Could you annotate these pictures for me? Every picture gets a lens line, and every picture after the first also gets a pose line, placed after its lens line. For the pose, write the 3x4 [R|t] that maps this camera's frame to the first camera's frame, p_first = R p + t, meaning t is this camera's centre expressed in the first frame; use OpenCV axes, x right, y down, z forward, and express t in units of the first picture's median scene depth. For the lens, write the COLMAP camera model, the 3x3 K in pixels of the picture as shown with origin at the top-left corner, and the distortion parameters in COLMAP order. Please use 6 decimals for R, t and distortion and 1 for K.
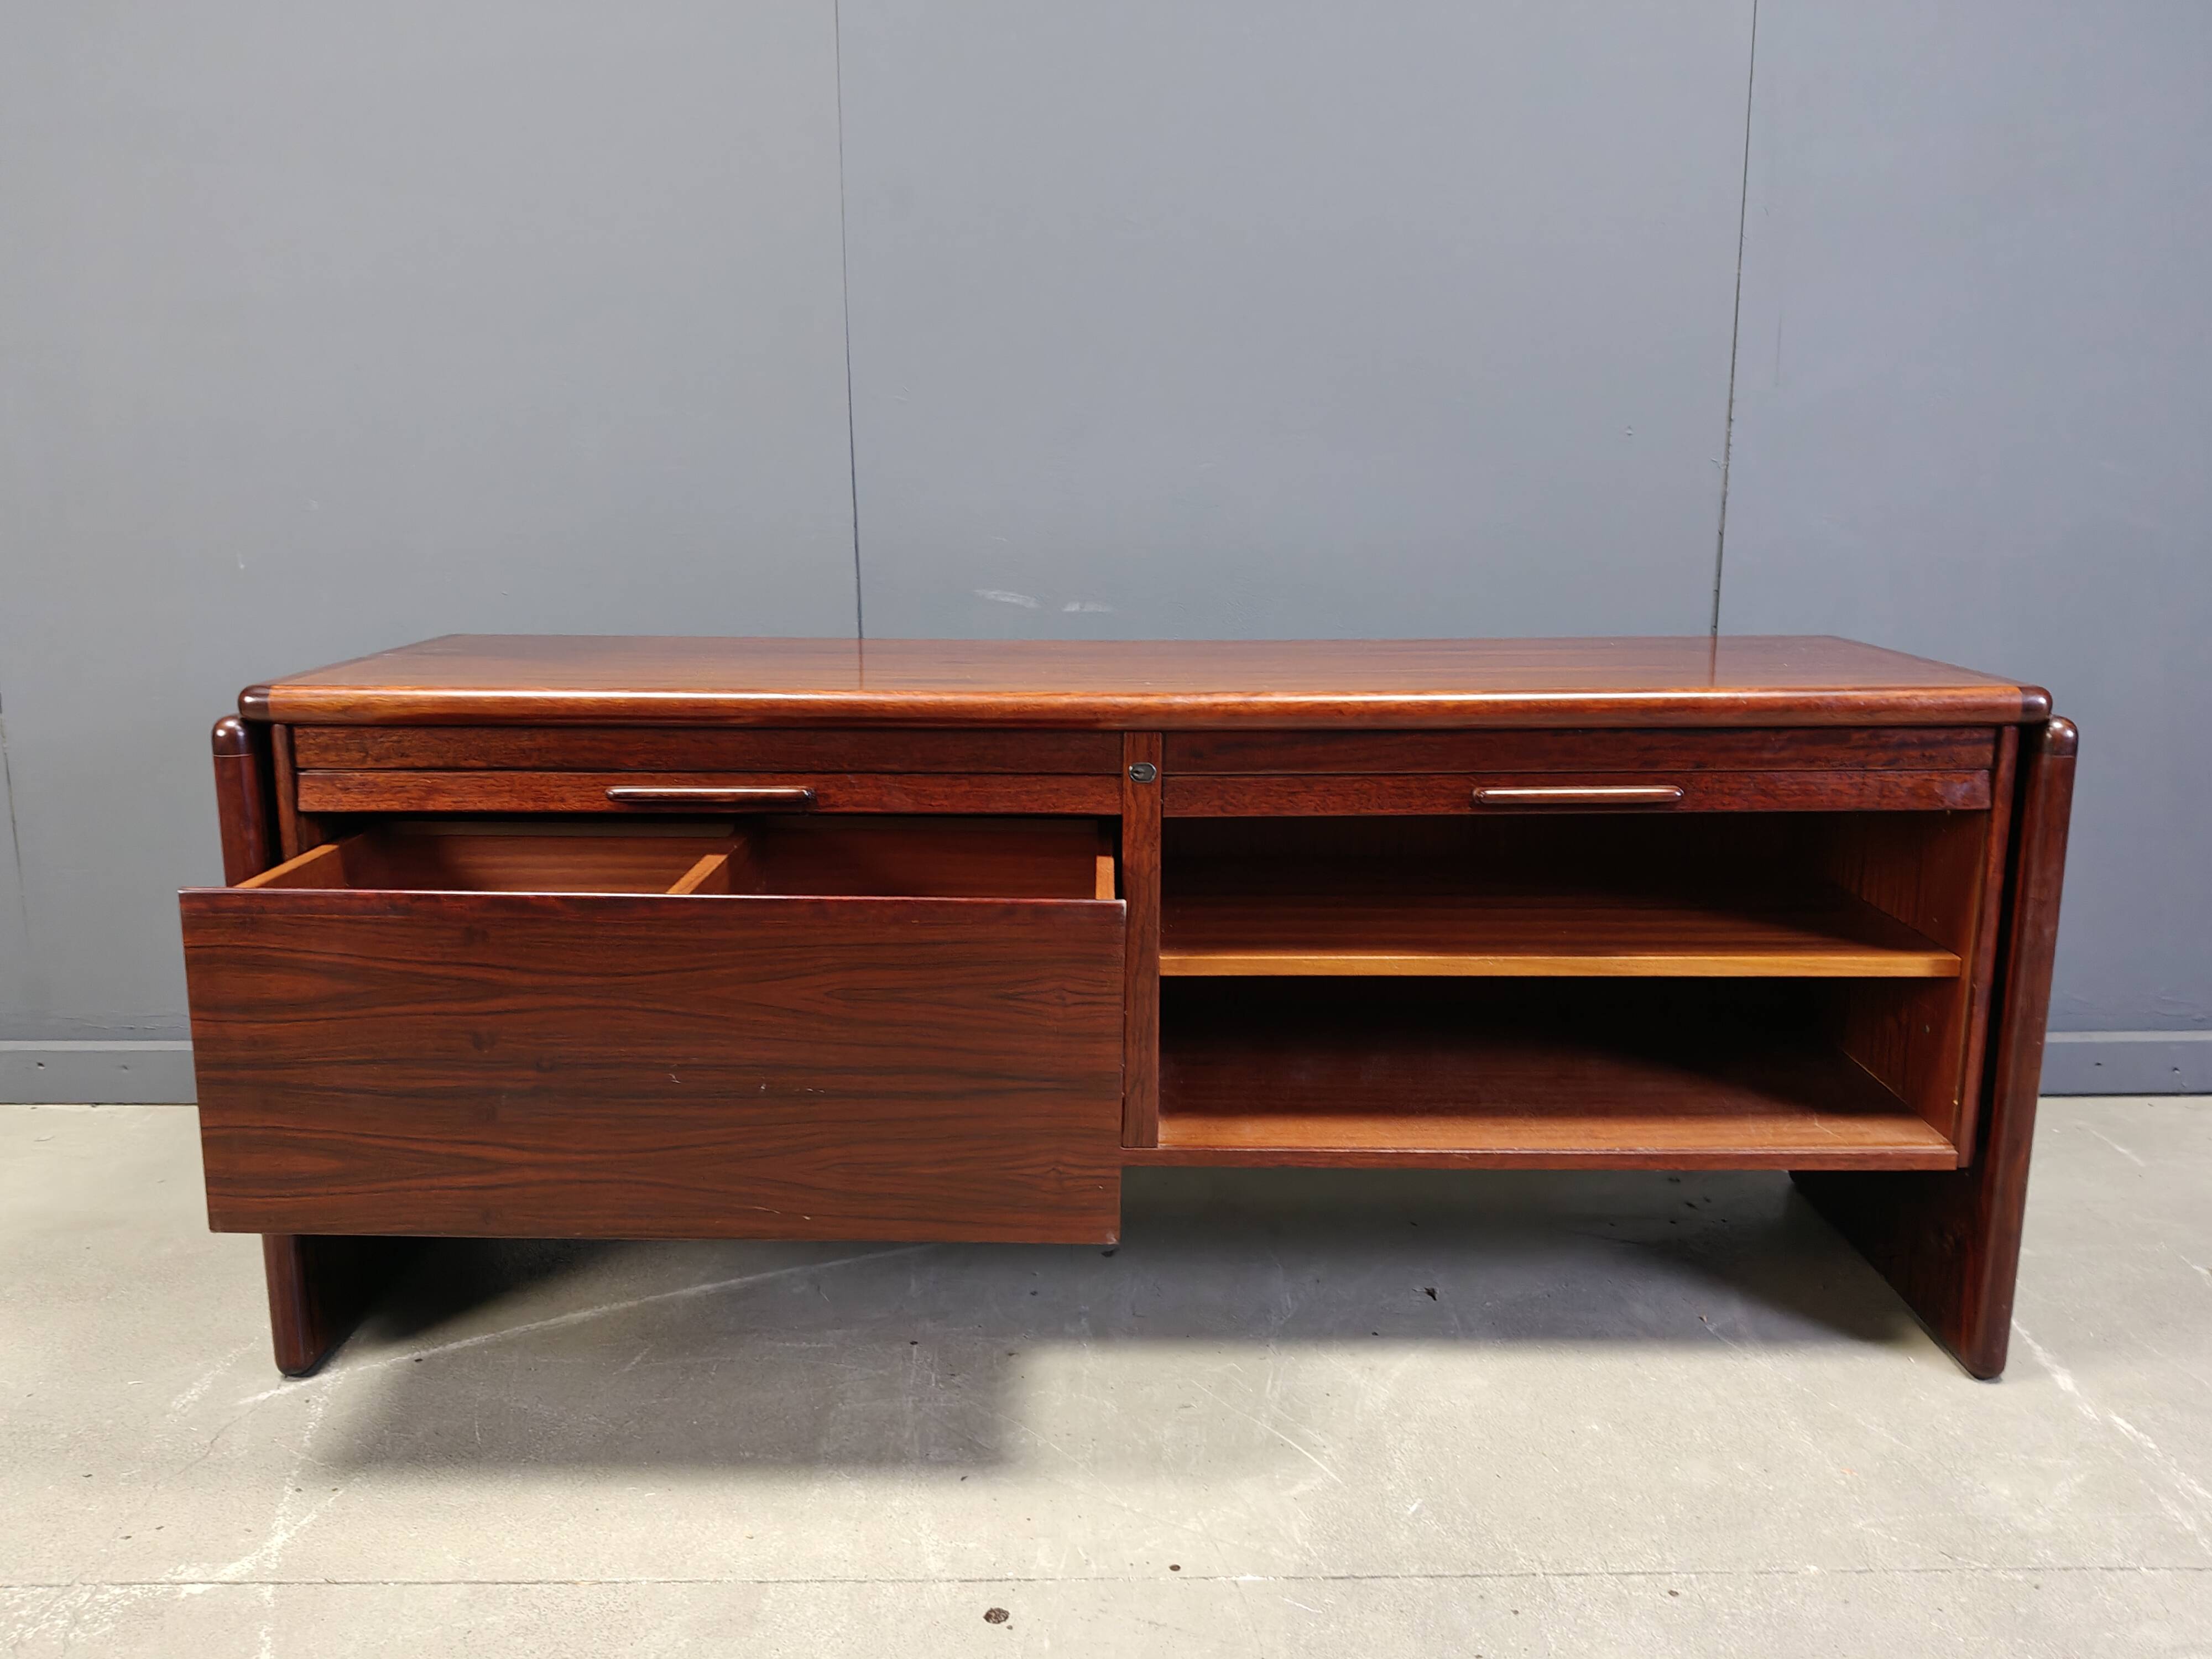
lens RADIAL K [[1769.6, 0, 1117.3], [0, 1769.6, 826.6], [0, 0, 1]] dist [0.093766, -0.173007]
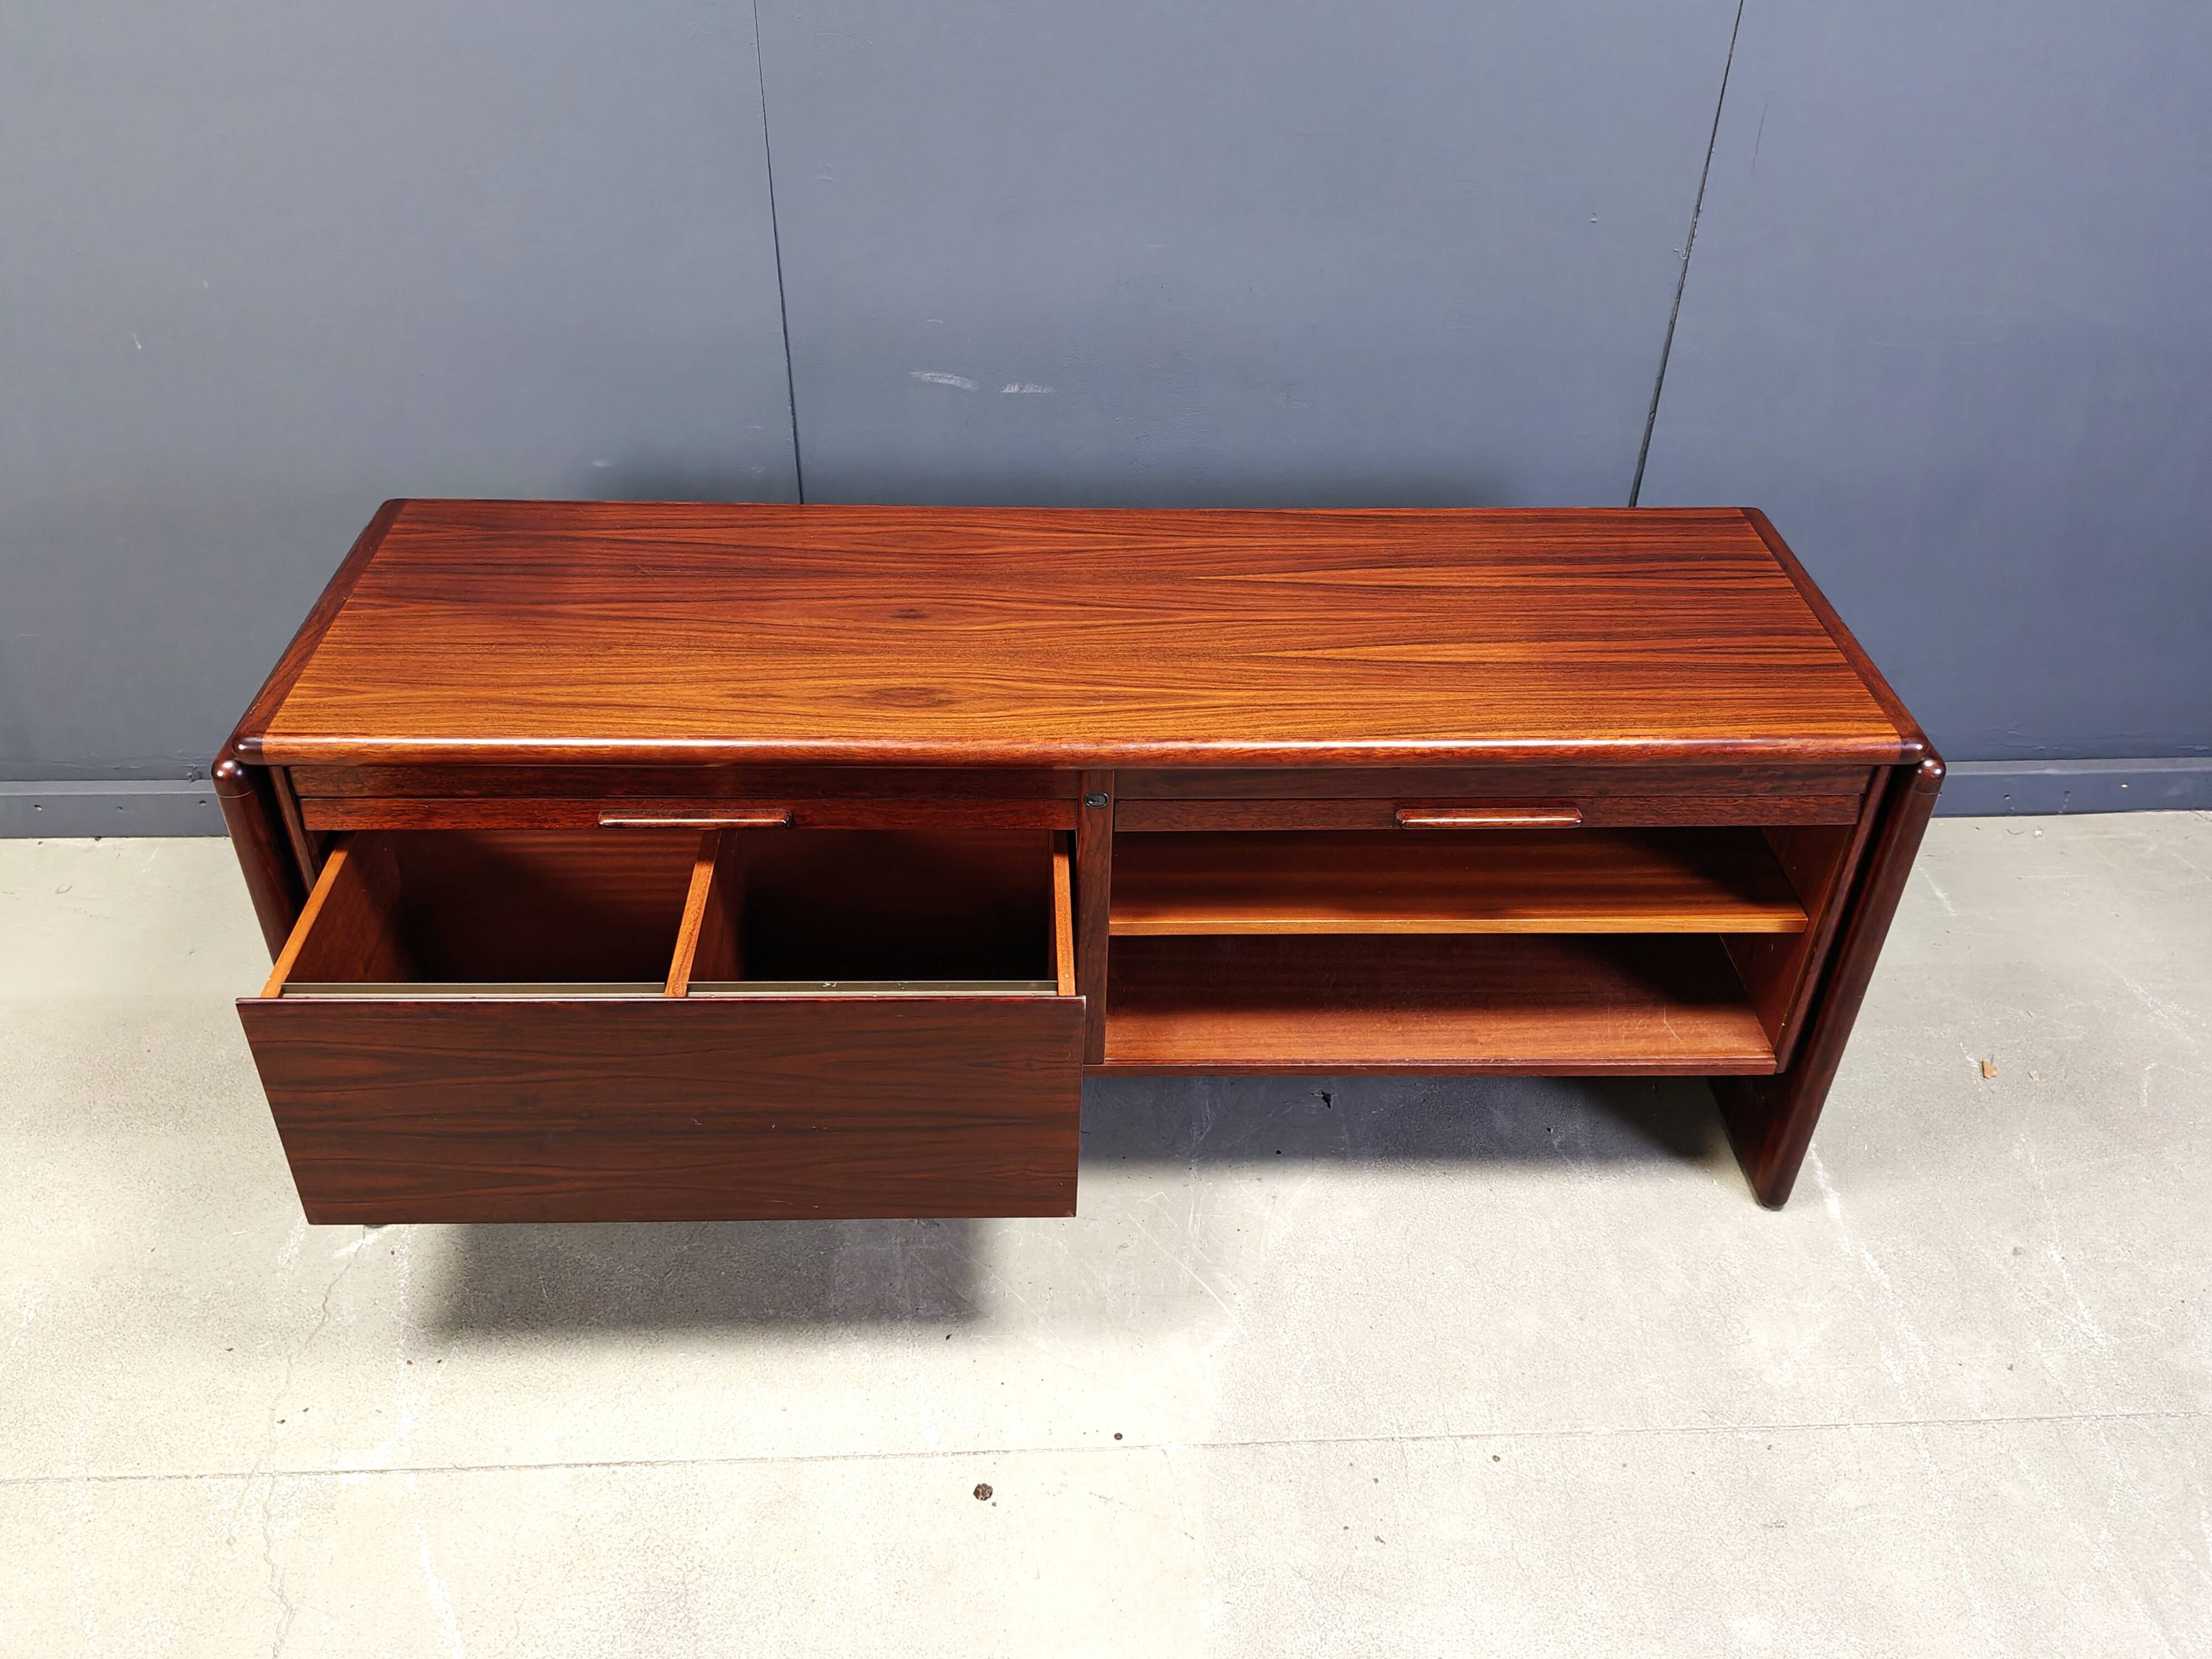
lens RADIAL K [[1775.2, 0, 1109.5], [0, 1775.2, 826.8], [0, 0, 1]] dist [0.162725, -0.385800]
pose [[0.998847, -0.005553, 0.047691, -0.030040], [-0.015060, 0.906921, 0.421032, -0.477362], [-0.045590, -0.421265, 0.905791, 0.003831]]
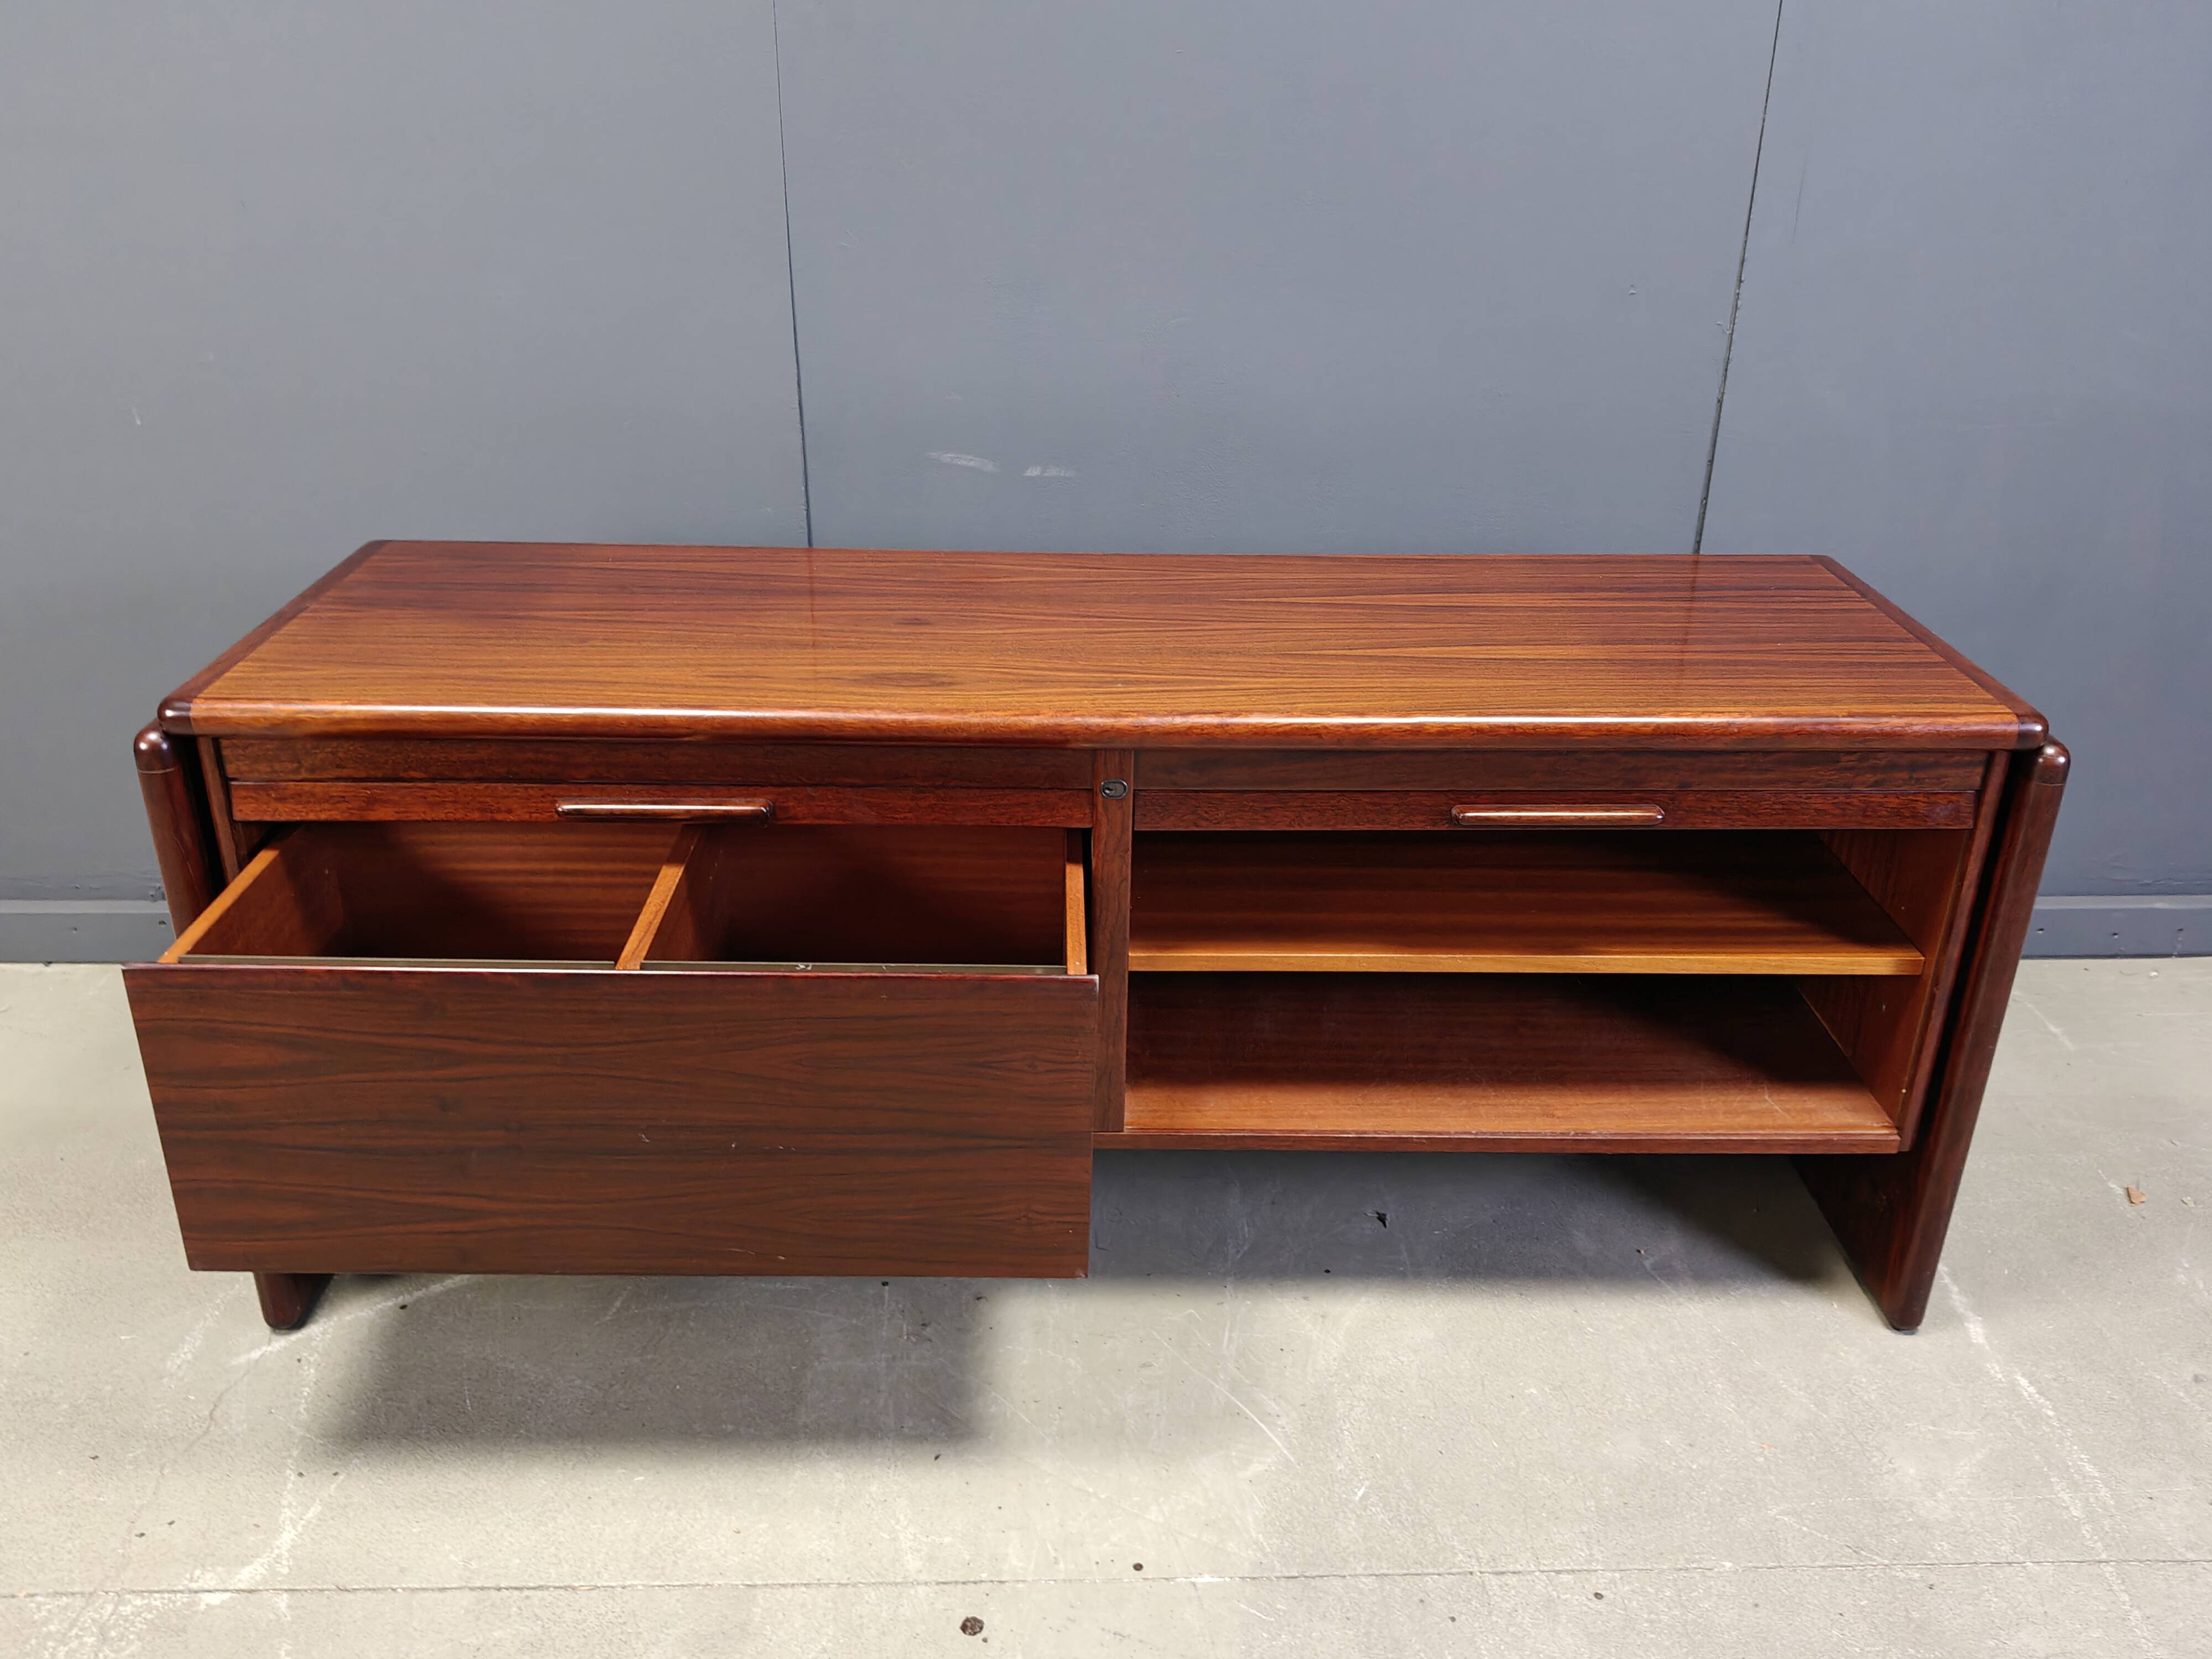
lens RADIAL K [[1776.8, 0, 1113.0], [0, 1776.8, 827.8], [0, 0, 1]] dist [0.089069, -0.172065]
pose [[0.999605, 0.004725, 0.027712, -0.012958], [-0.010926, 0.973576, 0.228101, -0.232486], [-0.025902, -0.228313, 0.973243, 0.050129]]
